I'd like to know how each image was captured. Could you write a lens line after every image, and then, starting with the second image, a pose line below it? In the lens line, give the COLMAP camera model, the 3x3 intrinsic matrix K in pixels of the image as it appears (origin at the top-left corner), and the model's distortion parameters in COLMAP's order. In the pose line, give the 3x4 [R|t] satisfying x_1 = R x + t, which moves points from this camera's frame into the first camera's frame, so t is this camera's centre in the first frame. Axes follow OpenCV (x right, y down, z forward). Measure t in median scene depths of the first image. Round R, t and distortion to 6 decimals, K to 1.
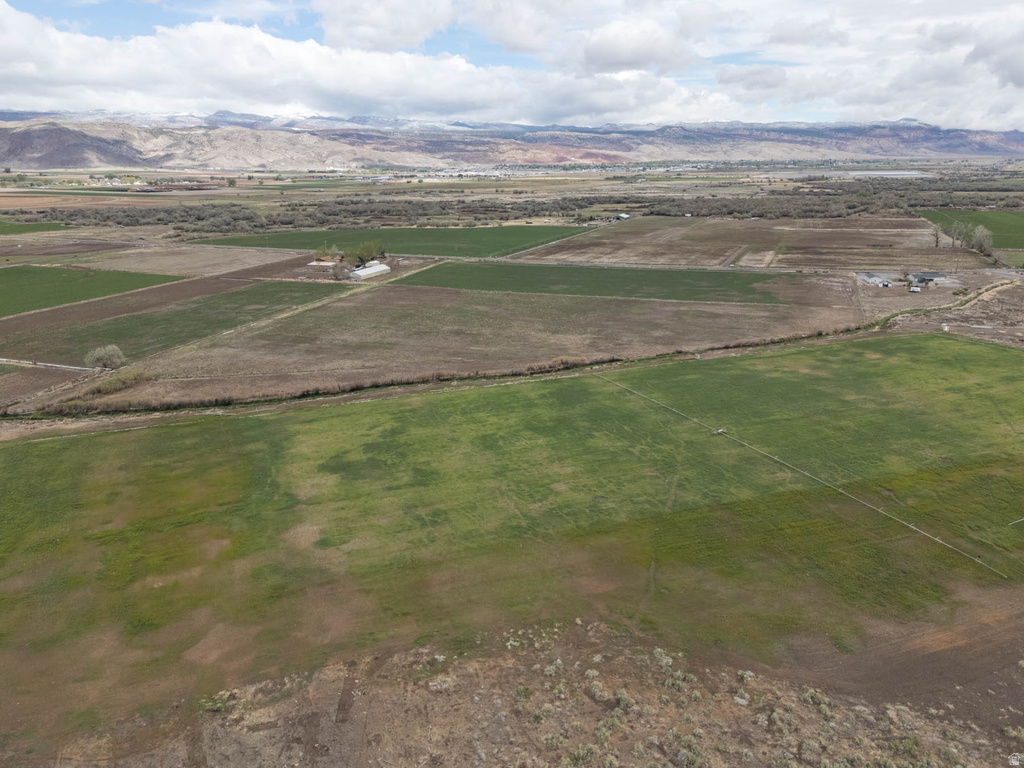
lens RADIAL K [[750.1, 0, 520.4], [0, 750.1, 376.0], [0, 0, 1]] dist [0.080226, -0.069377]
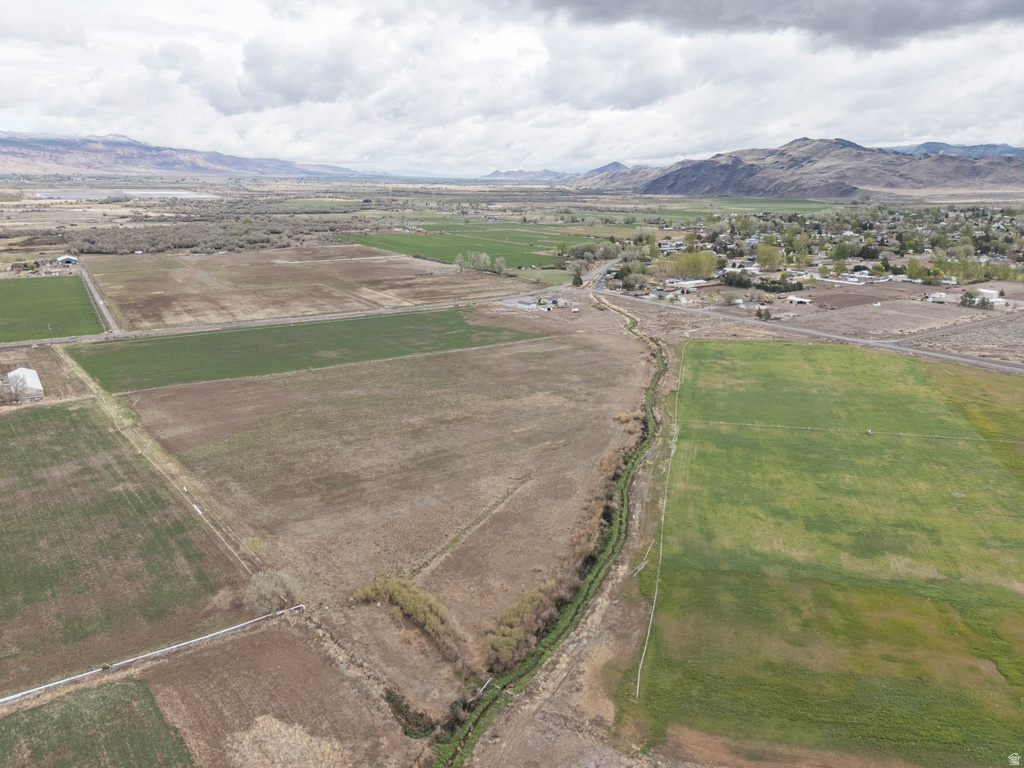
lens RADIAL K [[750.1, 0, 516.0], [0, 750.1, 383.8], [0, 0, 1]] dist [0.080226, -0.069377]
pose [[0.597706, -0.205812, 0.774847, -1.187124], [0.211800, 0.972687, 0.094982, -0.282730], [-0.773232, 0.107341, 0.624972, 0.612492]]
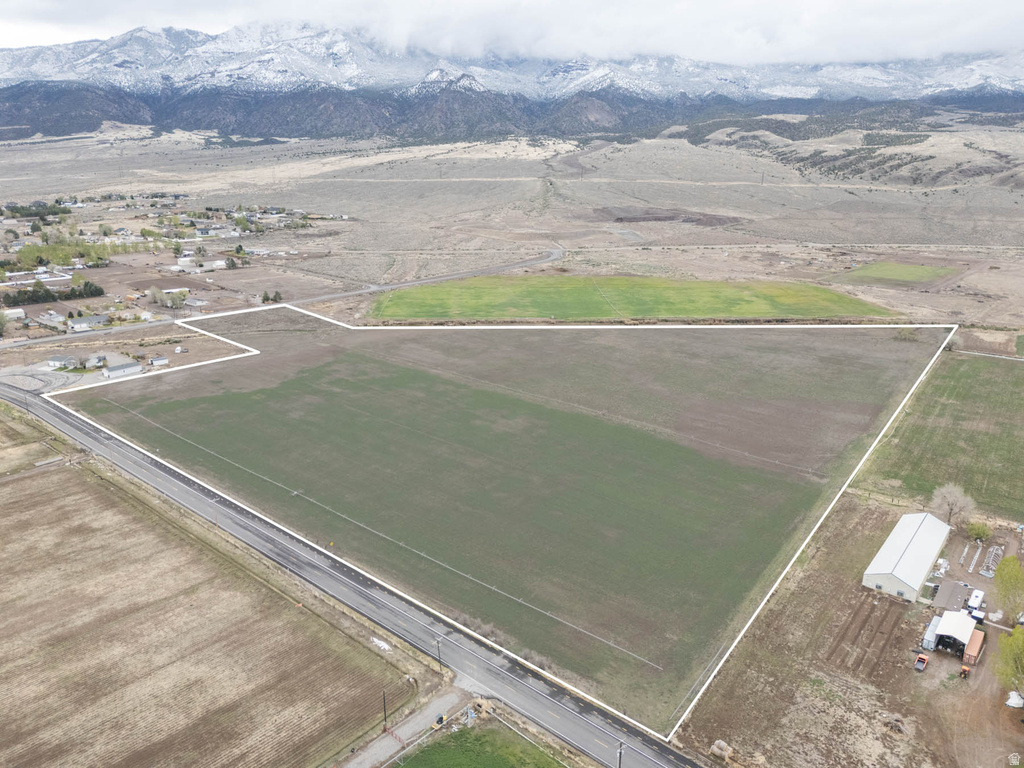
lens RADIAL K [[750.1, 0, 510.8], [0, 750.1, 366.5], [0, 0, 1]] dist [0.080226, -0.069377]
pose [[-0.938850, -0.089159, 0.332582, -0.334857], [0.093399, 0.863738, 0.495210, -1.069205], [-0.331416, 0.495991, -0.802594, 3.378823]]
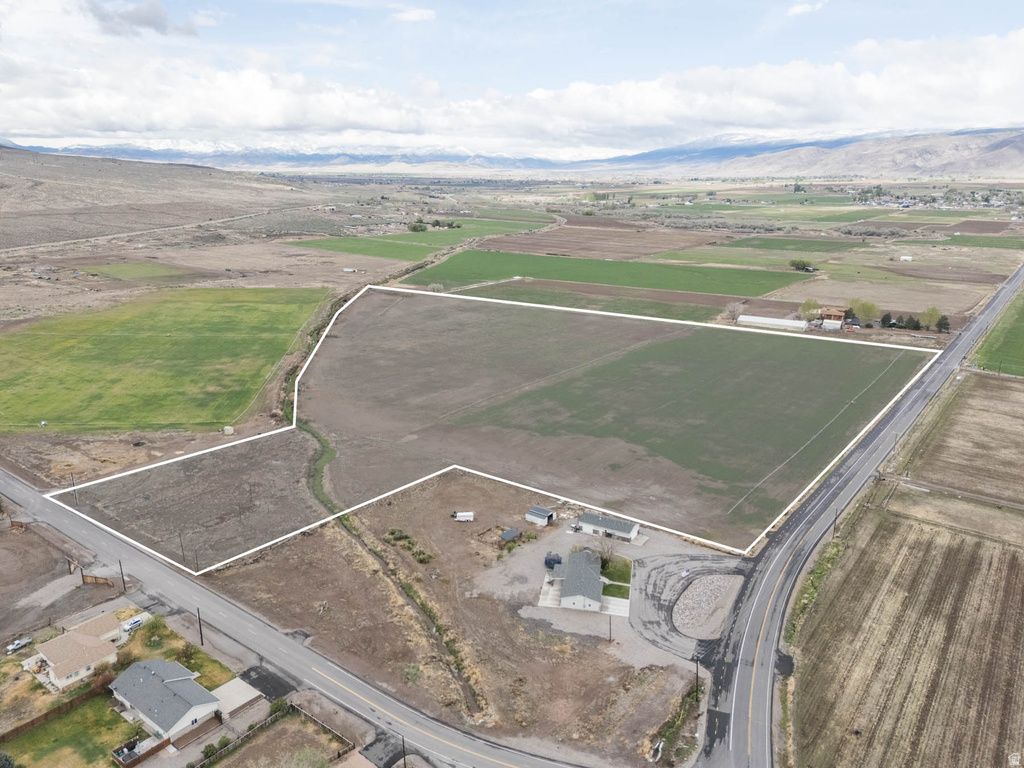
lens RADIAL K [[750.1, 0, 507.7], [0, 750.1, 364.8], [0, 0, 1]] dist [0.080226, -0.069377]
pose [[-0.275337, 0.246708, -0.929153, 1.989151], [-0.267312, 0.908748, 0.320503, -0.781591], [0.923436, 0.336620, -0.184263, 2.282063]]
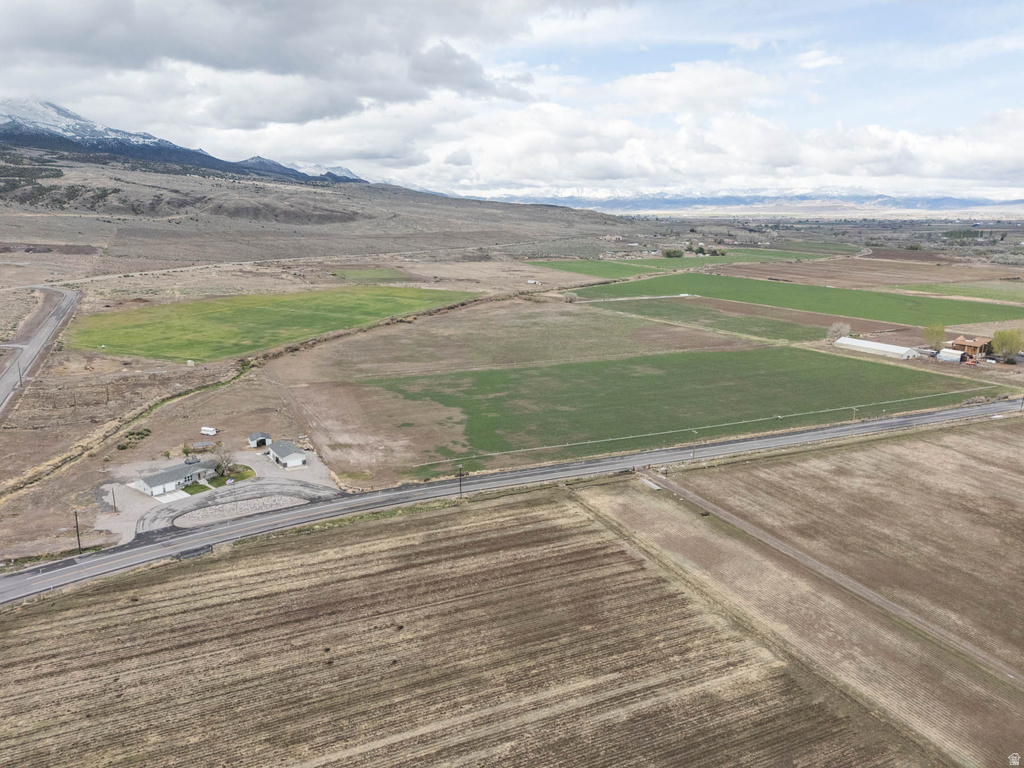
lens RADIAL K [[750.1, 0, 509.5], [0, 750.1, 357.7], [0, 0, 1]] dist [0.080226, -0.069377]
pose [[-0.697486, 0.140538, -0.702683, 1.590611], [-0.196725, 0.905354, 0.376342, -0.901194], [0.689067, 0.400728, -0.603824, 3.130296]]
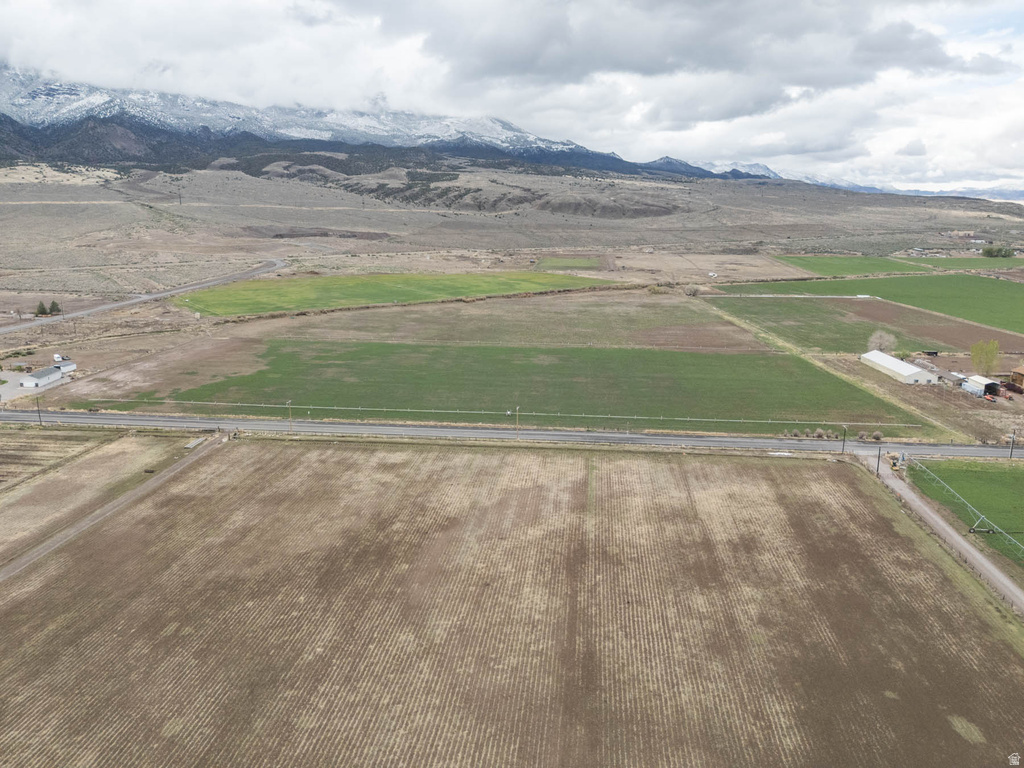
lens RADIAL K [[750.1, 0, 510.1], [0, 750.1, 368.1], [0, 0, 1]] dist [0.080226, -0.069377]
pose [[-0.965125, 0.058247, -0.255226, 0.604495], [-0.068212, 0.885303, 0.459984, -0.986052], [0.252746, 0.461352, -0.850455, 3.643532]]
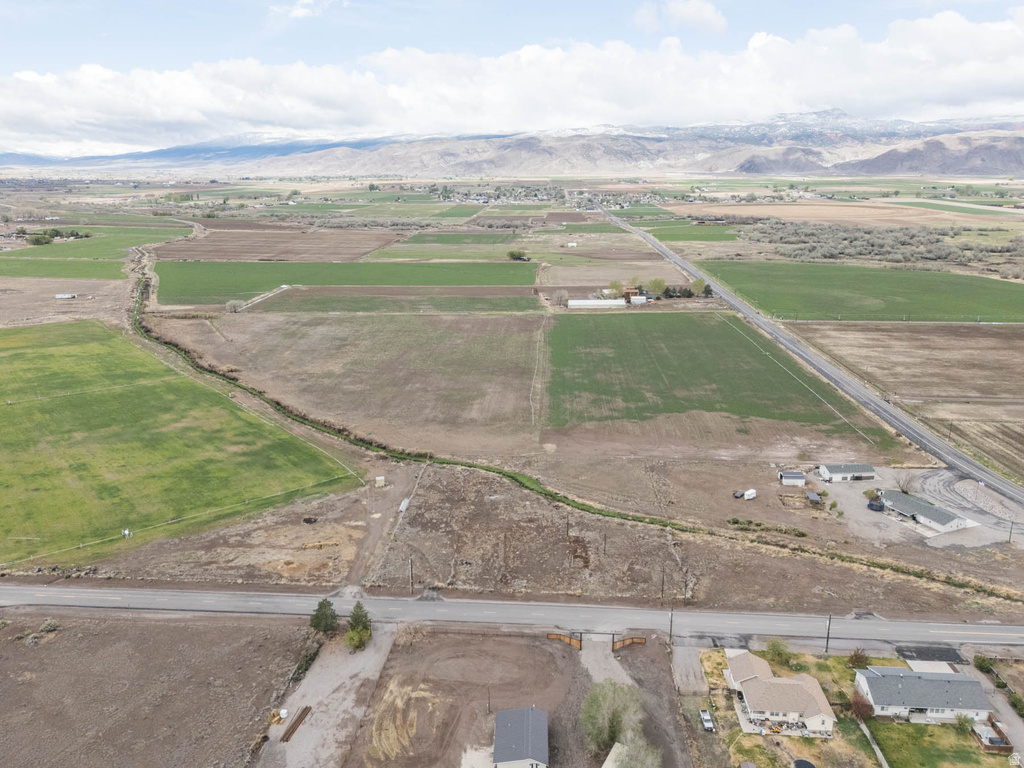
lens RADIAL K [[750.1, 0, 506.3], [0, 750.1, 377.9], [0, 0, 1]] dist [0.080226, -0.069377]
pose [[0.306073, 0.260143, -0.915776, 1.956424], [-0.261868, 0.947840, 0.181729, -0.511306], [0.915284, 0.184190, 0.358231, 1.343994]]
